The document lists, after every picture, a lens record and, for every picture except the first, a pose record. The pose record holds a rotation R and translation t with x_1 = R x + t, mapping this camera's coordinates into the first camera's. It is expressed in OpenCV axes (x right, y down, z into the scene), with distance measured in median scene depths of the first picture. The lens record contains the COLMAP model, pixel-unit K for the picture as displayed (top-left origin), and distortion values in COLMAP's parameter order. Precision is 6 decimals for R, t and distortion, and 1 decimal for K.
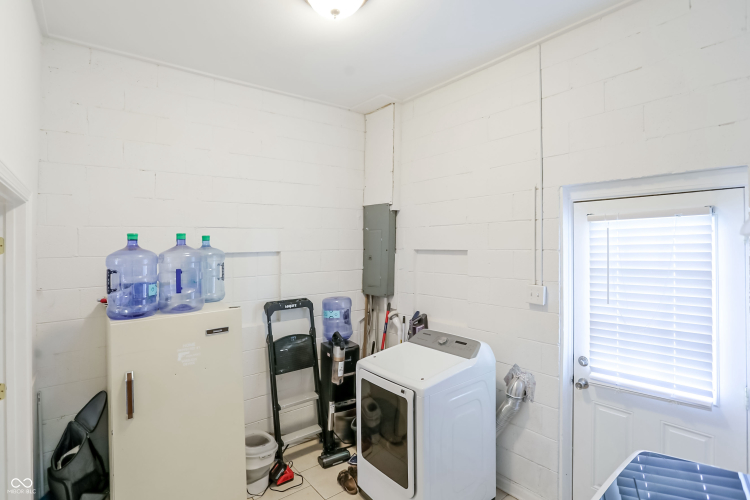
lens RADIAL K [[368.6, 0, 379.5], [0, 368.6, 245.3], [0, 0, 1]] dist [-0.010564, 0.001979]
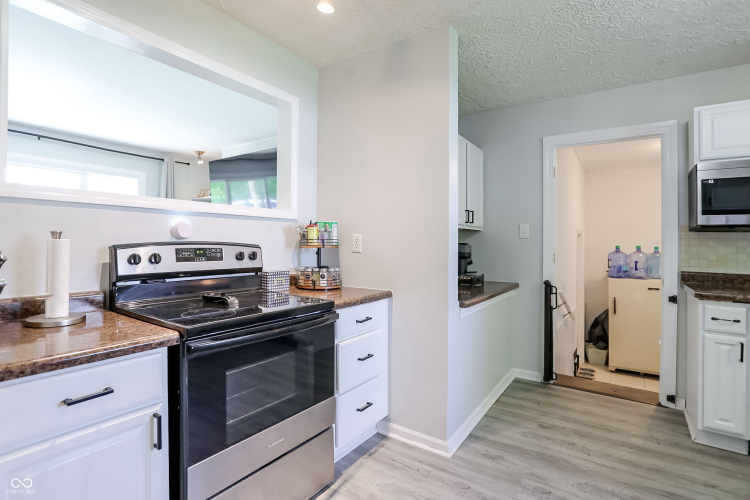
lens RADIAL K [[368.6, 0, 378.1], [0, 368.6, 246.7], [0, 0, 1]] dist [-0.010564, 0.001979]
pose [[0.297949, 0.005774, -0.954564, 1.110027], [-0.020481, 0.999790, -0.000345, 0.006768], [0.954362, 0.019653, 0.298005, -1.193074]]
